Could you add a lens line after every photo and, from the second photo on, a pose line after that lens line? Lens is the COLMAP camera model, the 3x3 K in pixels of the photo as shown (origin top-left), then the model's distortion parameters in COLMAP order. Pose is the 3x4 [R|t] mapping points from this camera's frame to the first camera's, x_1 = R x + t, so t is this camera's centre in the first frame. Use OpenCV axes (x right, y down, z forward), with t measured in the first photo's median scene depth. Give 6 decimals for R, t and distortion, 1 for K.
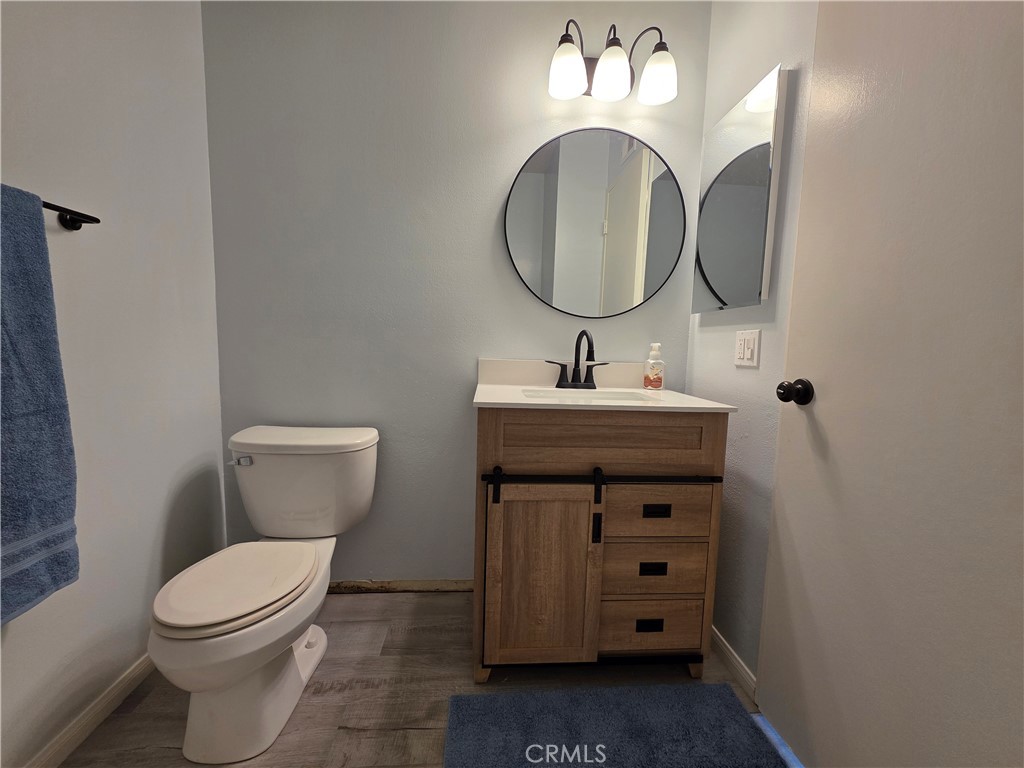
lens RADIAL K [[411.3, 0, 513.3], [0, 411.3, 382.2], [0, 0, 1]] dist [0.004096, -0.000682]
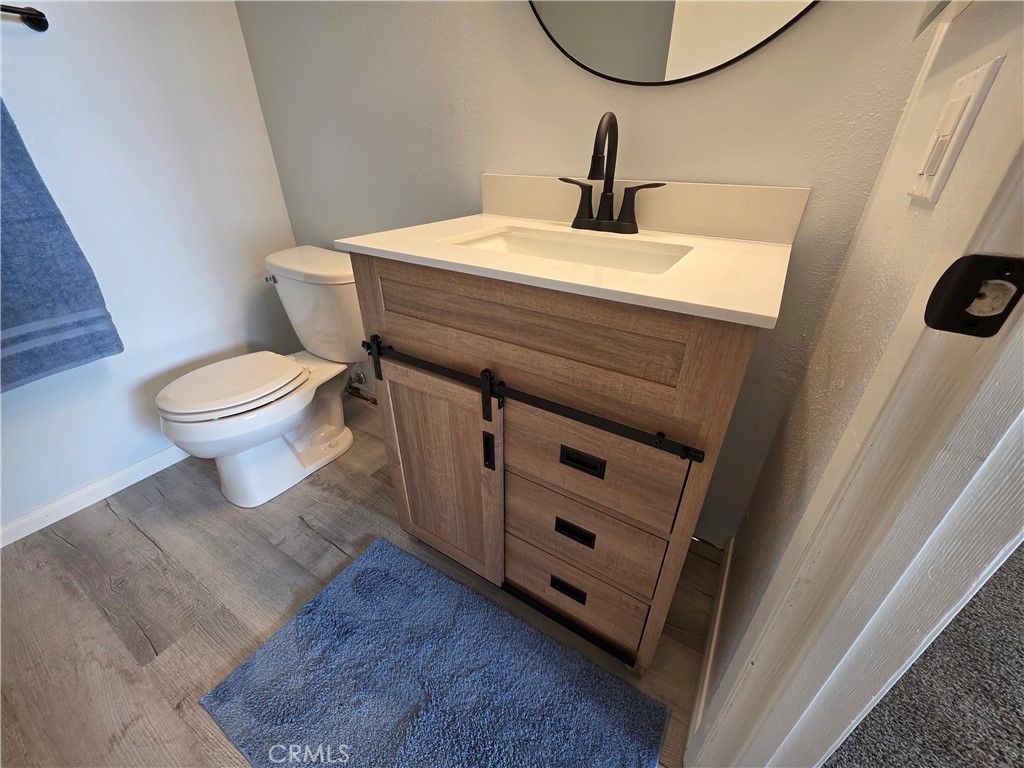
lens RADIAL K [[411.3, 0, 513.1], [0, 411.3, 384.3], [0, 0, 1]] dist [0.004096, -0.000682]
pose [[0.808059, 0.270798, -0.523172, 0.559236], [-0.038072, 0.910234, 0.412340, -0.029829], [0.587870, -0.313277, 0.745833, 0.545459]]
